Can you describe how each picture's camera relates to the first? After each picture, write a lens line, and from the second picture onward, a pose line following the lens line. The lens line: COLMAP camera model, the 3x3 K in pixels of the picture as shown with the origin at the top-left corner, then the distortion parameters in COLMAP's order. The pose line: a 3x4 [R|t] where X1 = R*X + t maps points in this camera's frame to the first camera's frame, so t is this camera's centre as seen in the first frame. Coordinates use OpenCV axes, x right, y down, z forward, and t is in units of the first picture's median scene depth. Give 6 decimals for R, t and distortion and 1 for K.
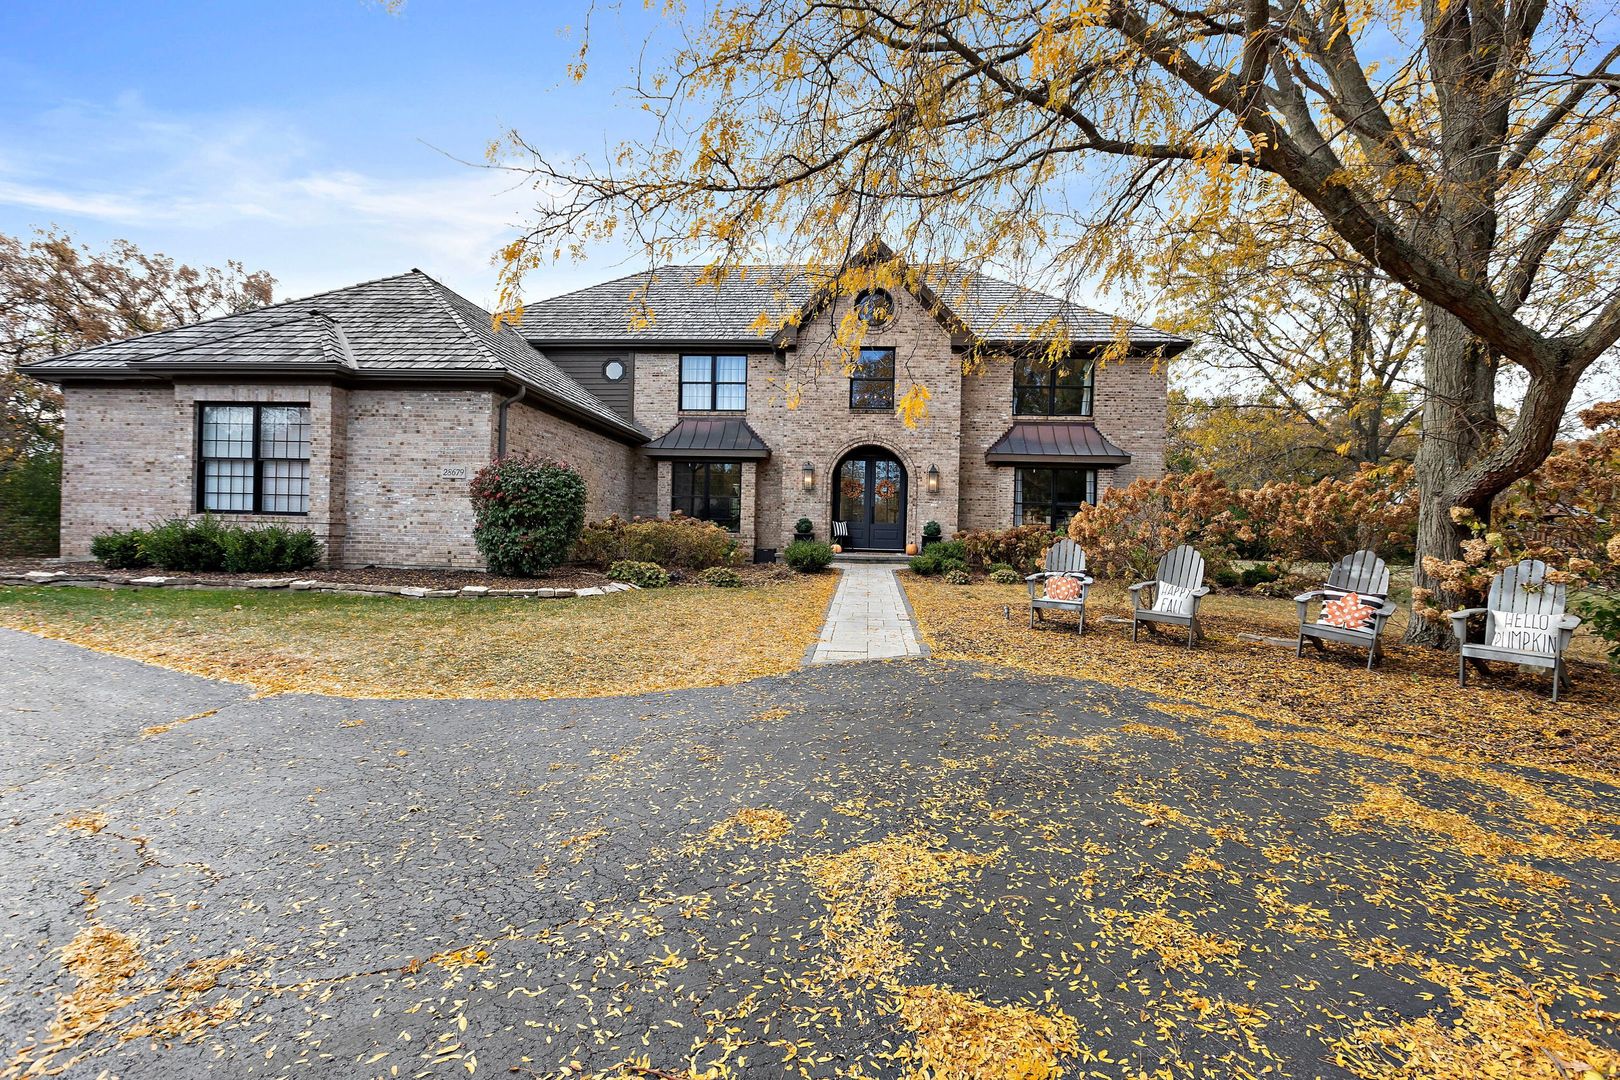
lens RADIAL K [[733.4, 0, 801.5], [0, 733.4, 526.4], [0, 0, 1]] dist [-0.000156, -0.000122]
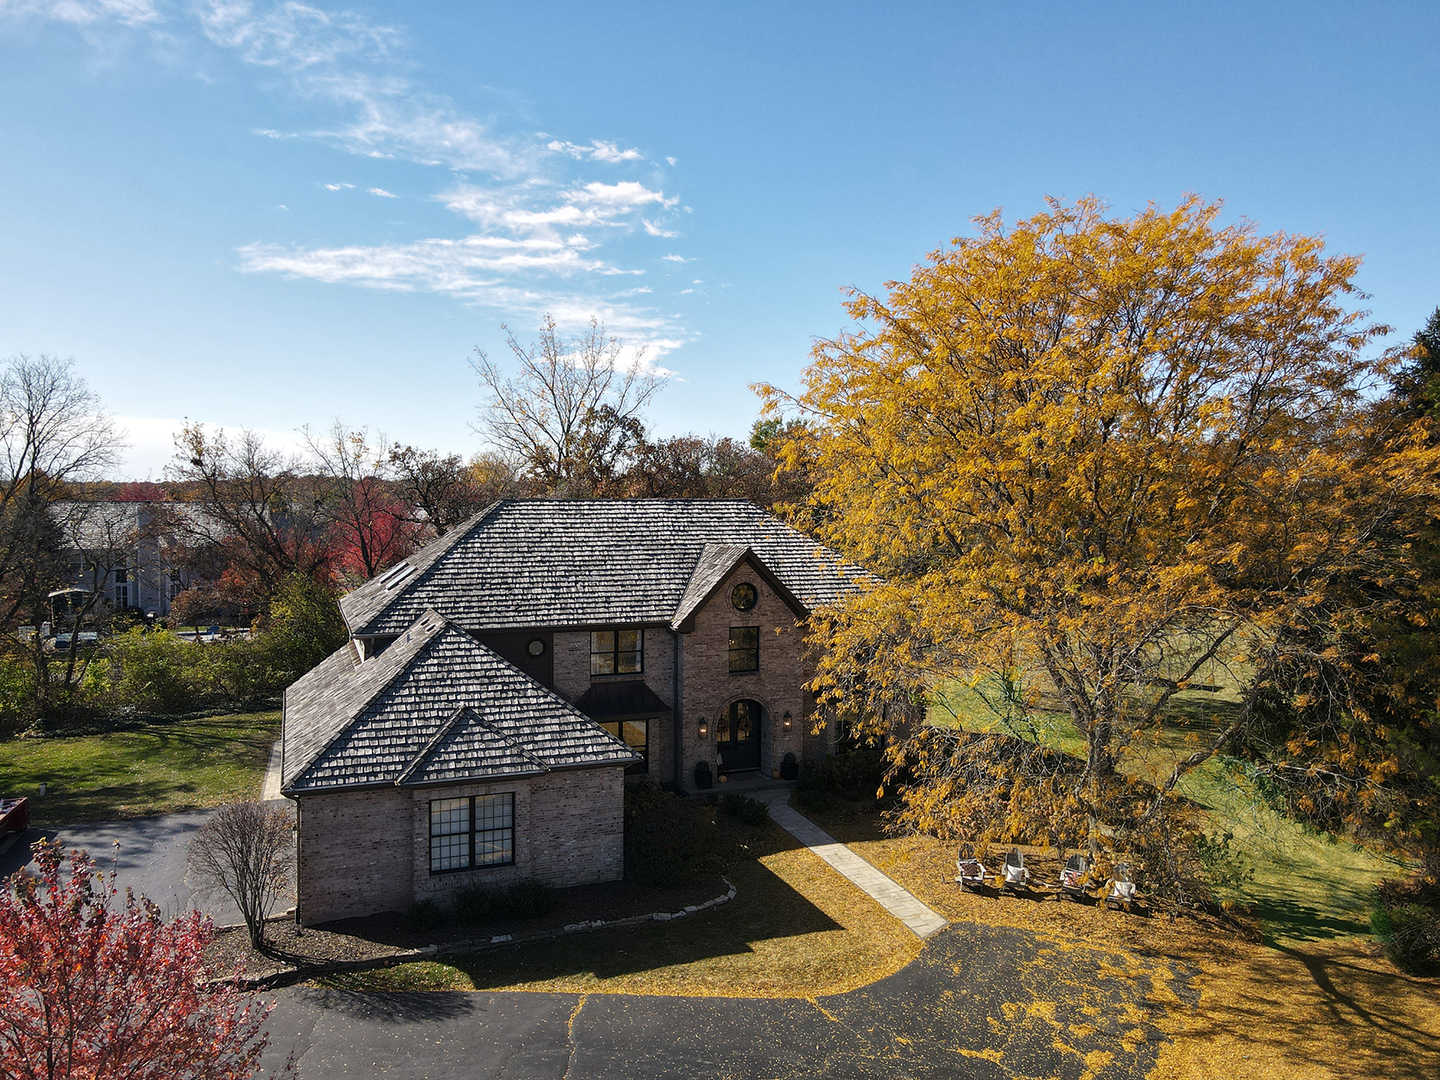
lens RADIAL K [[1056.9, 0, 716.8], [0, 1056.9, 533.4], [0, 0, 1]] dist [0.003930, -0.007467]
pose [[0.900843, -0.038020, 0.432478, -0.780954], [0.020434, 0.998767, 0.045239, -0.505475], [-0.433664, -0.031916, 0.900509, -0.716314]]
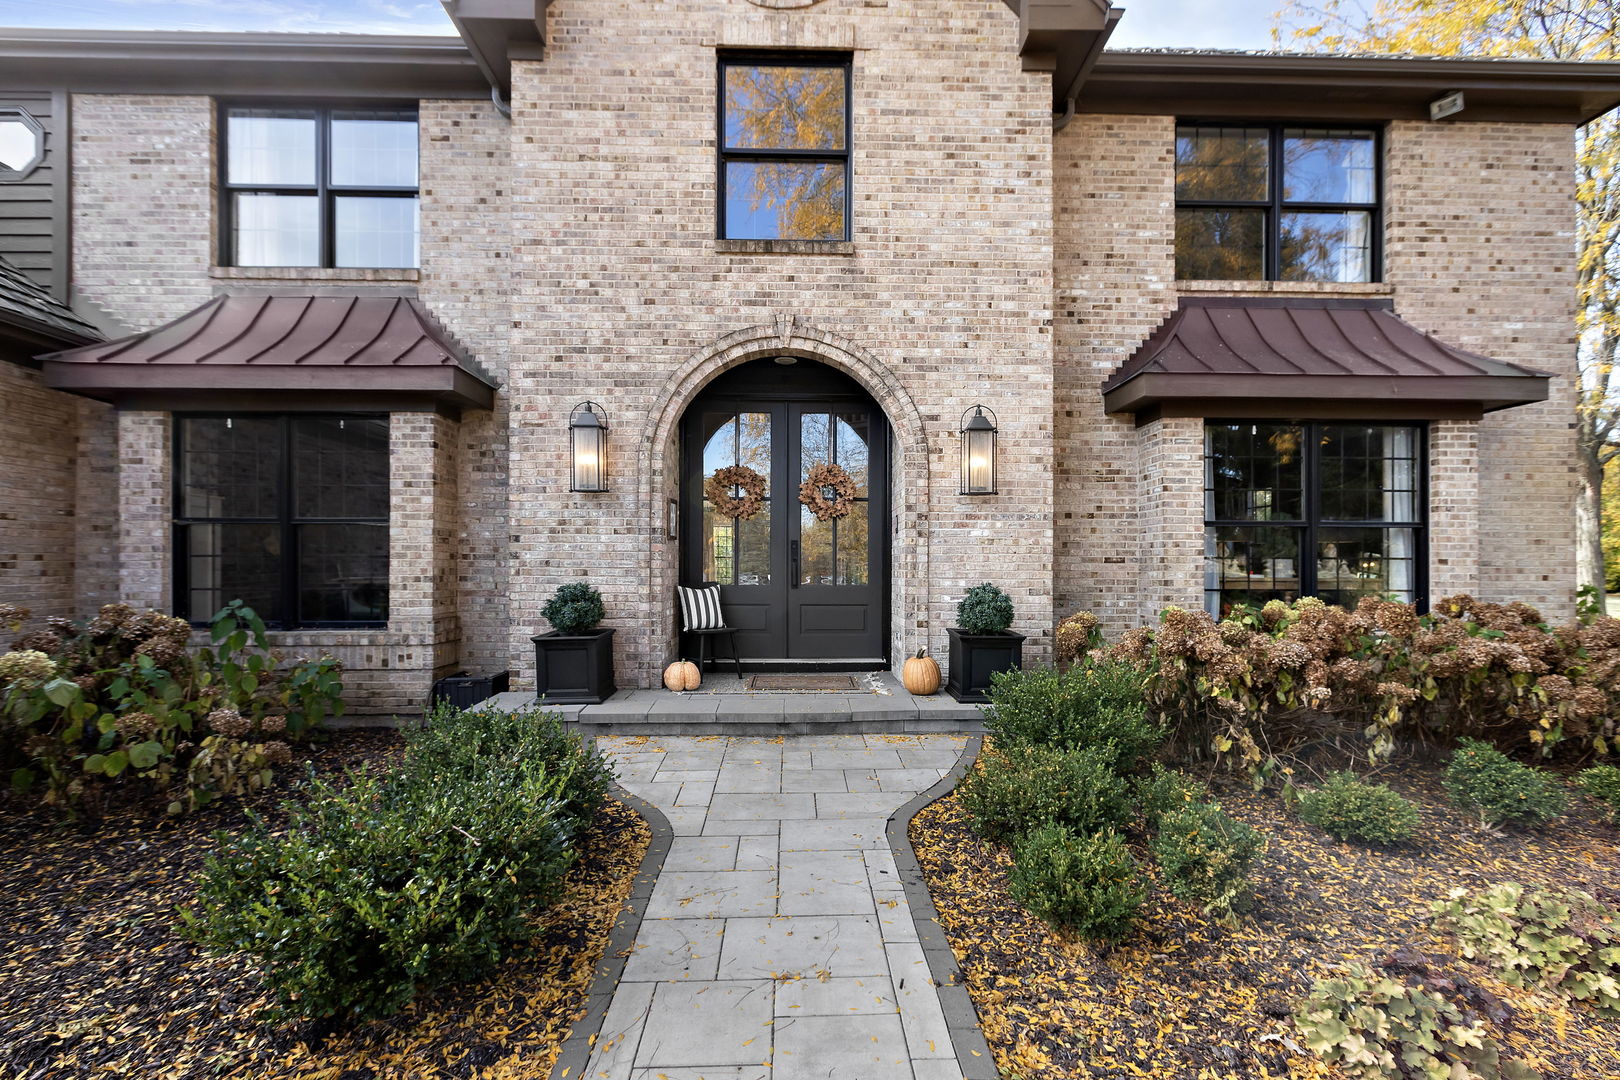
lens RADIAL K [[733.4, 0, 805.7], [0, 733.4, 557.8], [0, 0, 1]] dist [-0.000156, -0.000122]
pose [[0.993455, -0.021196, 0.112241, 0.065778], [0.021771, 0.999755, -0.003903, -0.018157], [-0.112131, 0.006321, 0.993673, 0.679942]]
